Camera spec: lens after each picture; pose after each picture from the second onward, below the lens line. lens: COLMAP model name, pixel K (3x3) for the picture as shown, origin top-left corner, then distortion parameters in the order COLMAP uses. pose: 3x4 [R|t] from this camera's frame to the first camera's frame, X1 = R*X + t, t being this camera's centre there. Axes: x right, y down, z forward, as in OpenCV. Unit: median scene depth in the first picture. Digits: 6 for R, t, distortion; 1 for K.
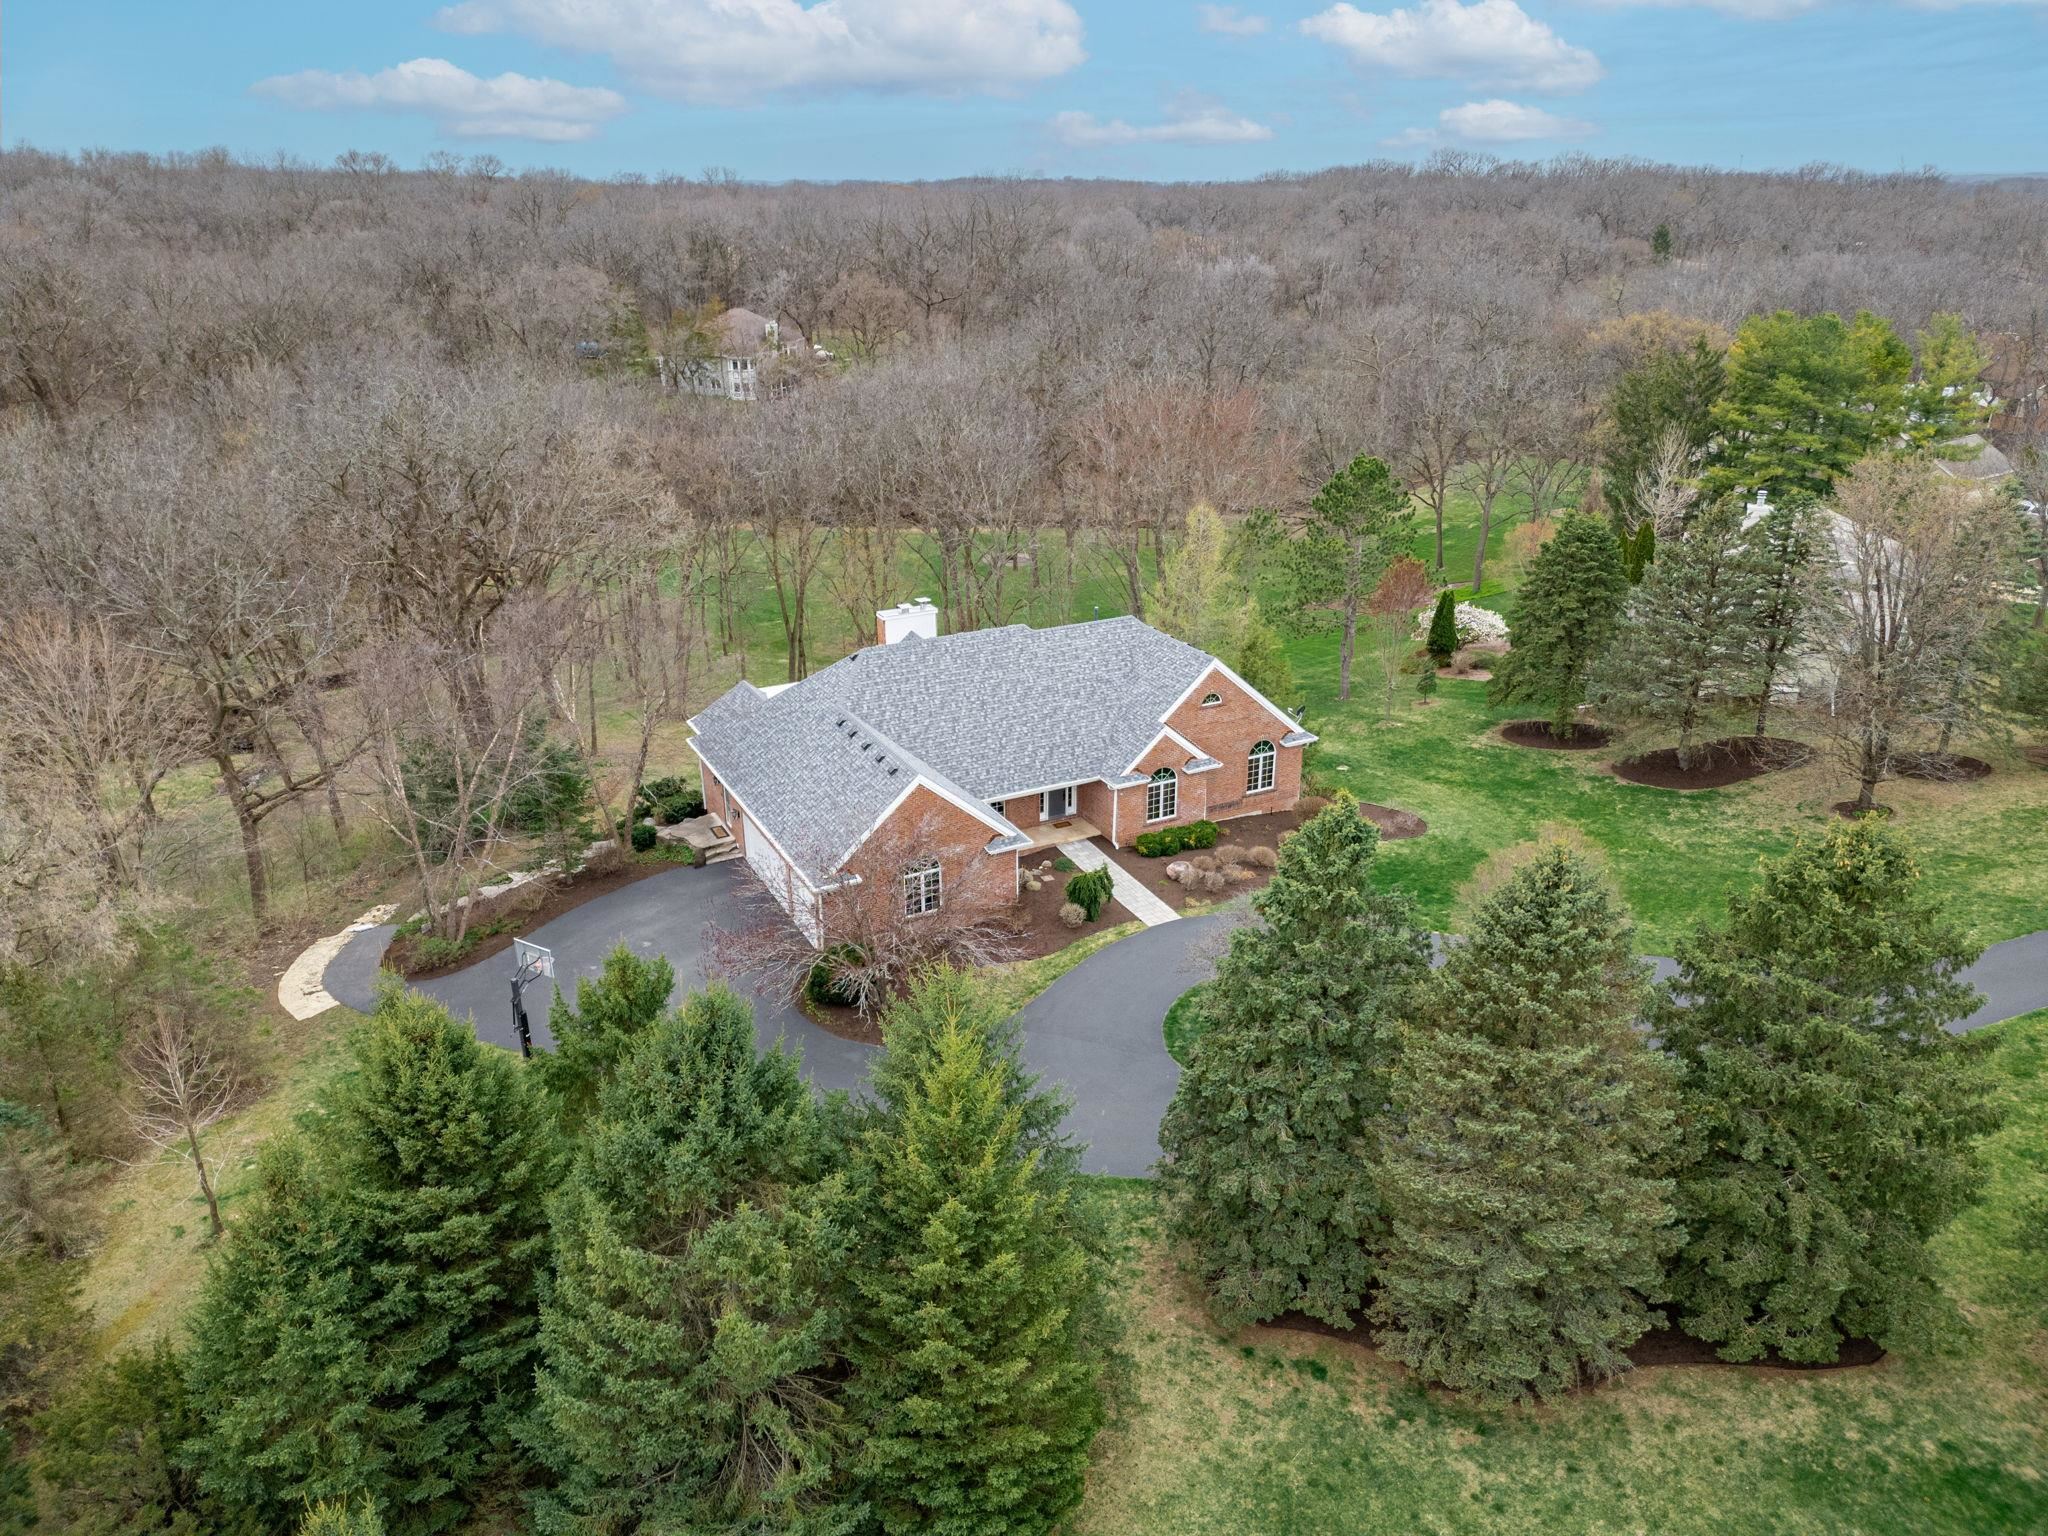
lens RADIAL K [[1442.5, 0, 1021.9], [0, 1442.5, 770.5], [0, 0, 1]] dist [0.066780, -0.053214]
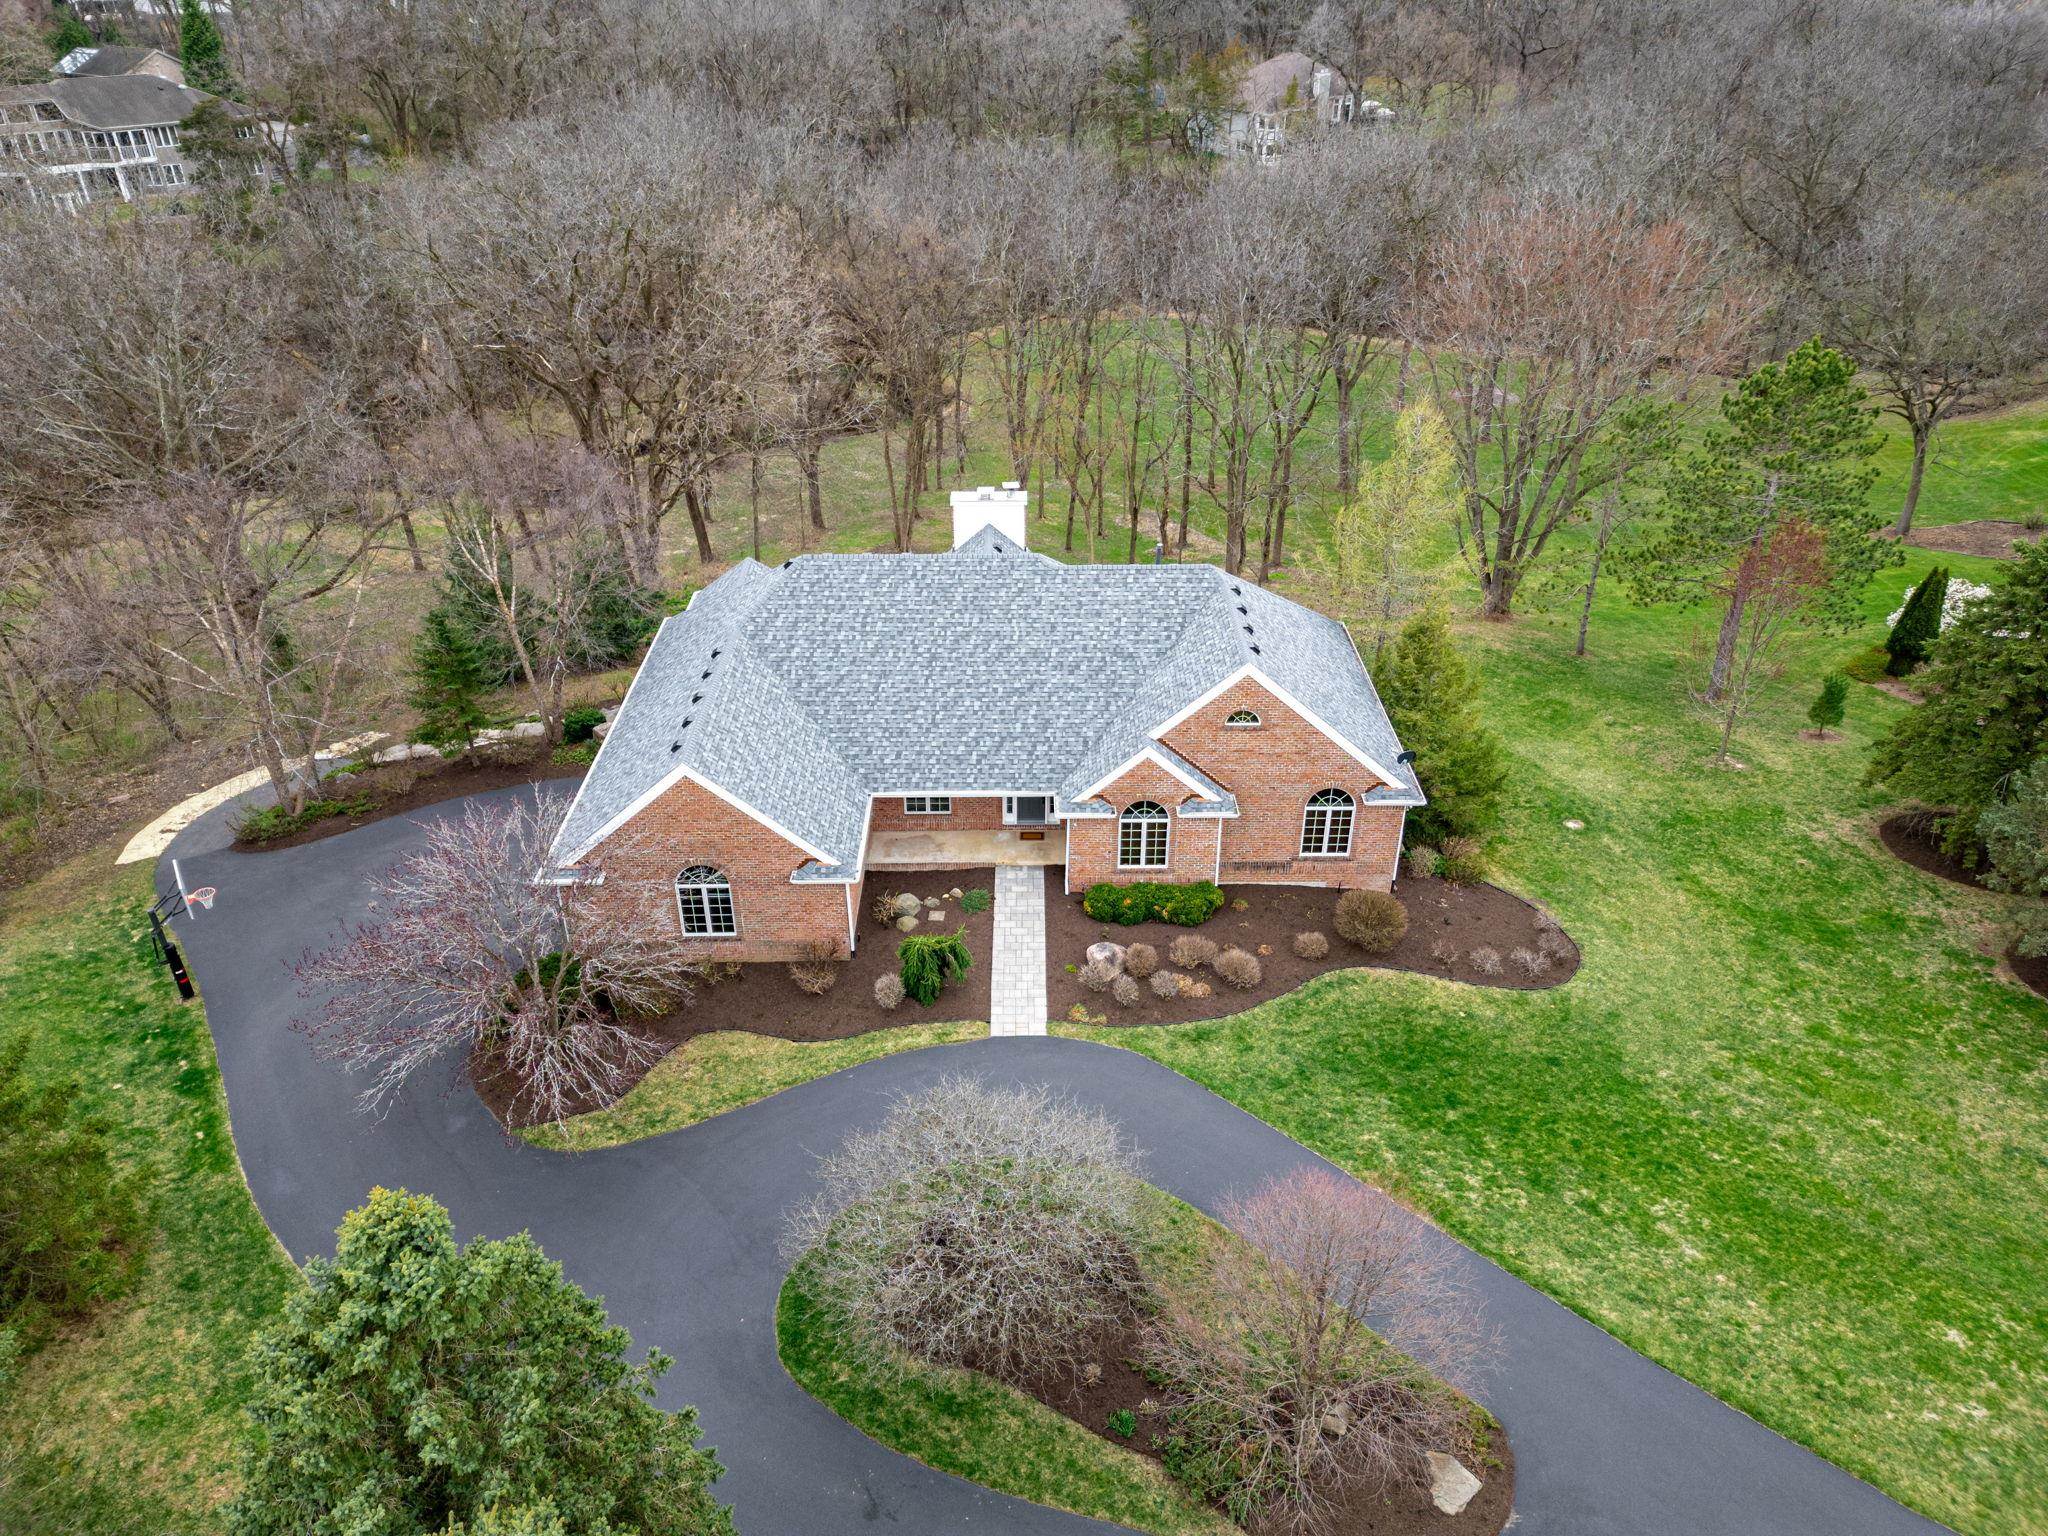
lens RADIAL K [[1442.5, 0, 1017.8], [0, 1442.5, 767.3], [0, 0, 1]] dist [0.066780, -0.053214]
pose [[0.891694, 0.233499, -0.387763, 0.309484], [-0.172047, 0.967217, 0.186790, -0.137114], [0.418667, -0.099846, 0.902634, 0.348361]]
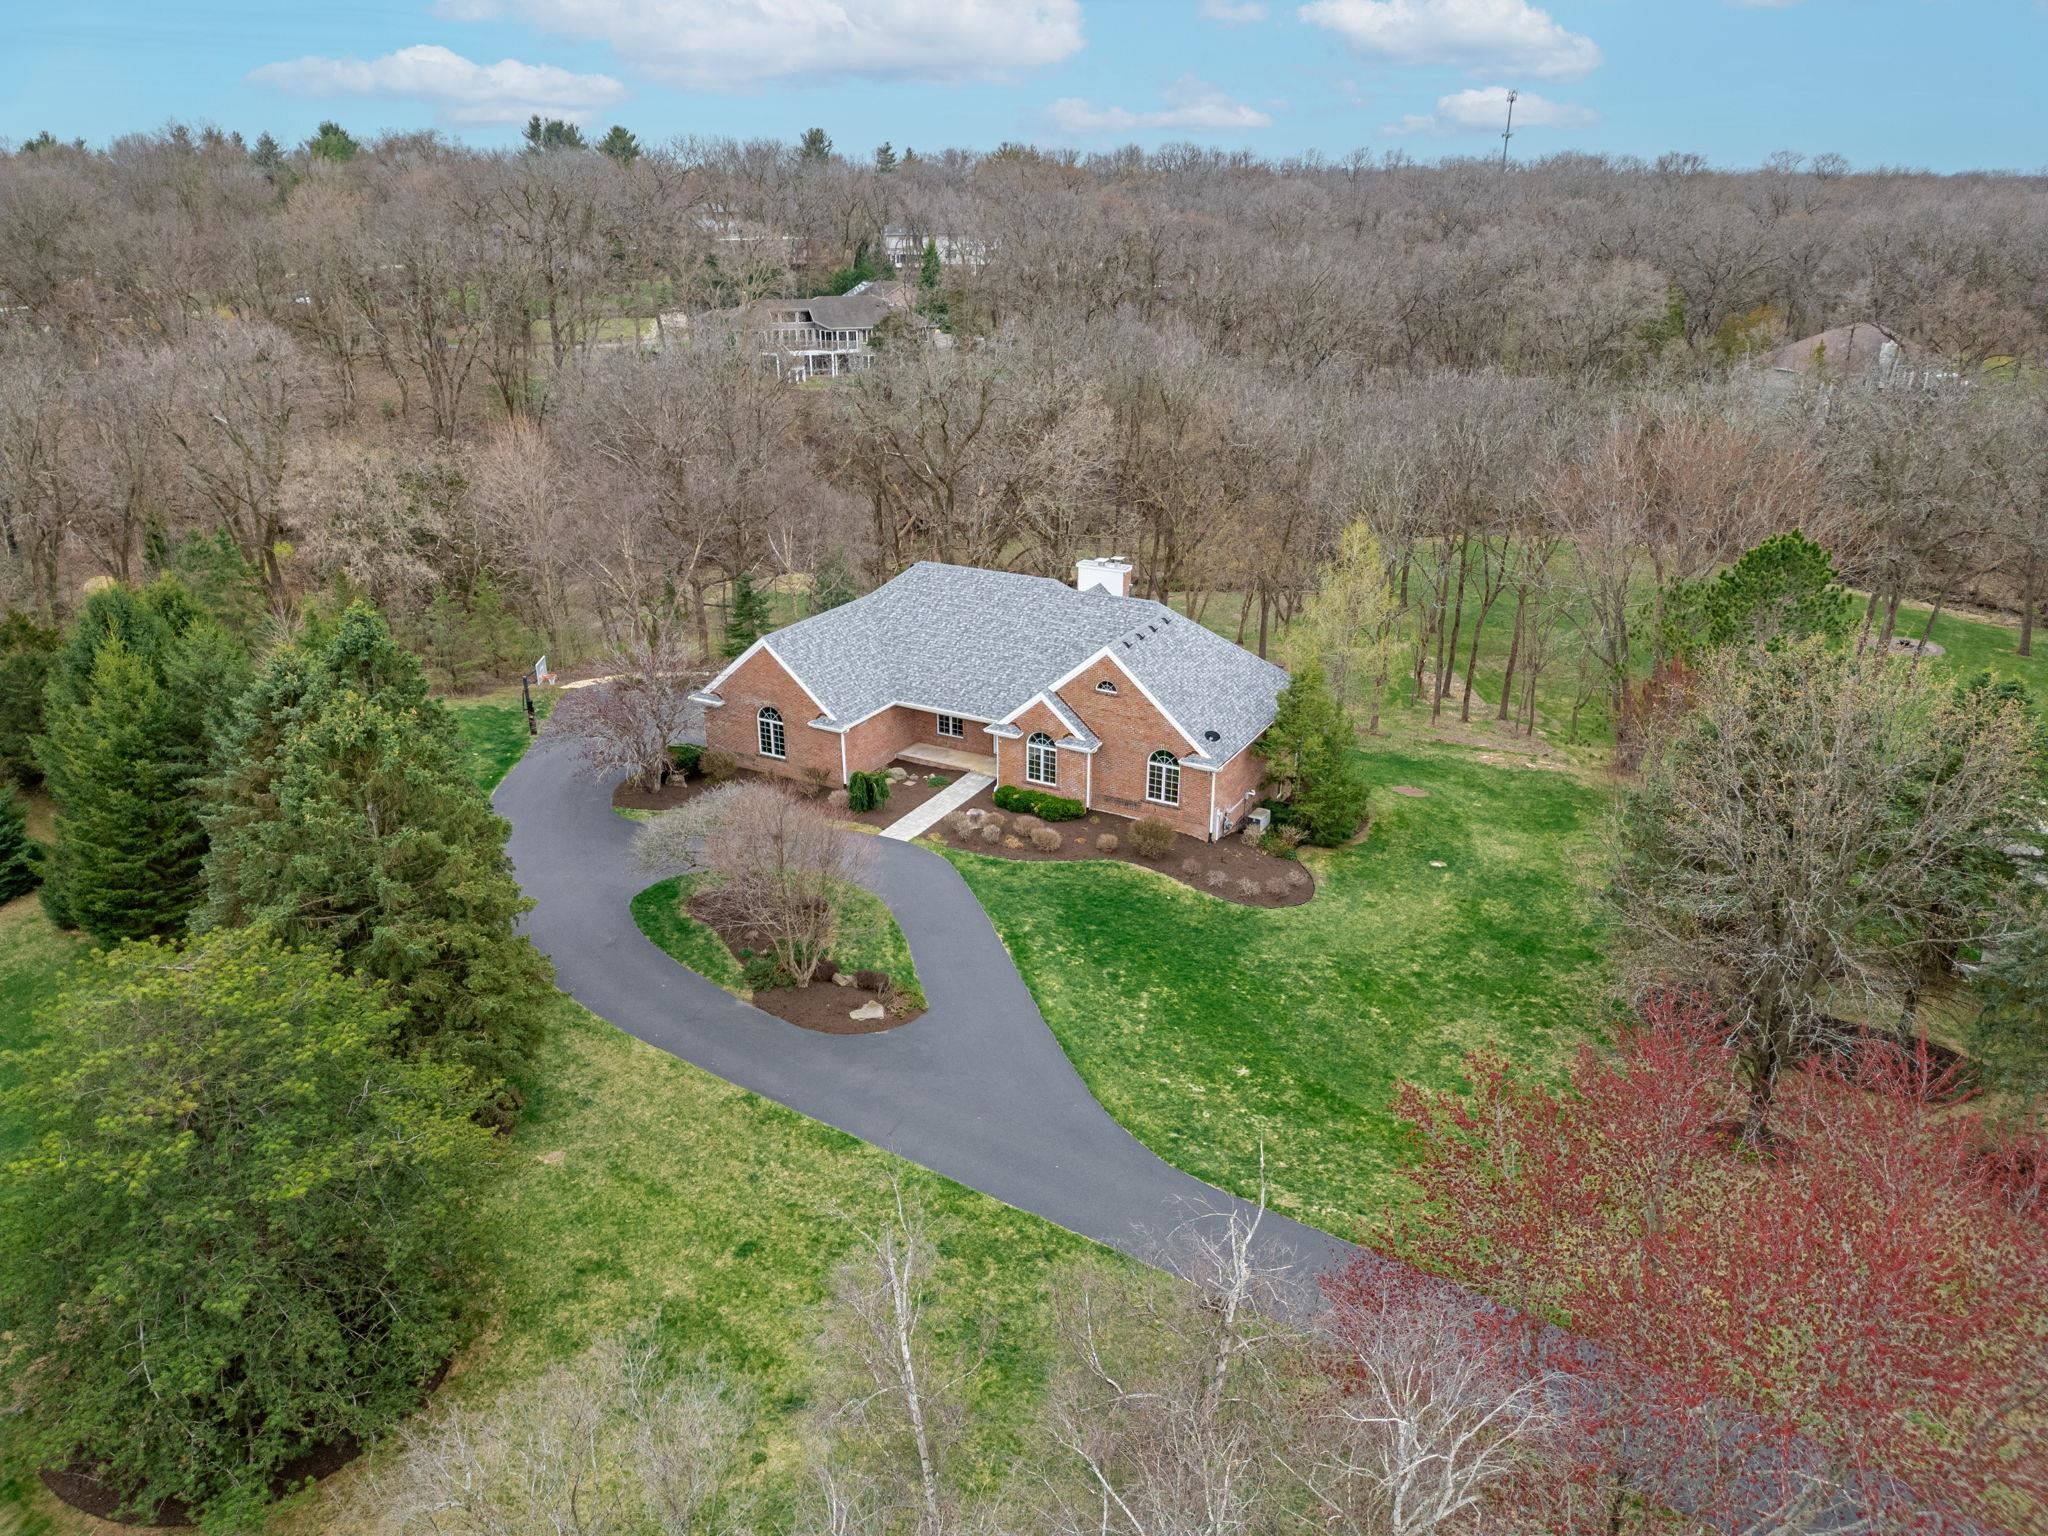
lens RADIAL K [[1442.5, 0, 1016.7], [0, 1442.5, 754.4], [0, 0, 1]] dist [0.066780, -0.053214]
pose [[0.560272, 0.309582, -0.768280, 0.894063], [-0.318503, 0.936736, 0.145192, -0.132648], [0.764625, 0.163352, 0.623430, 0.340200]]
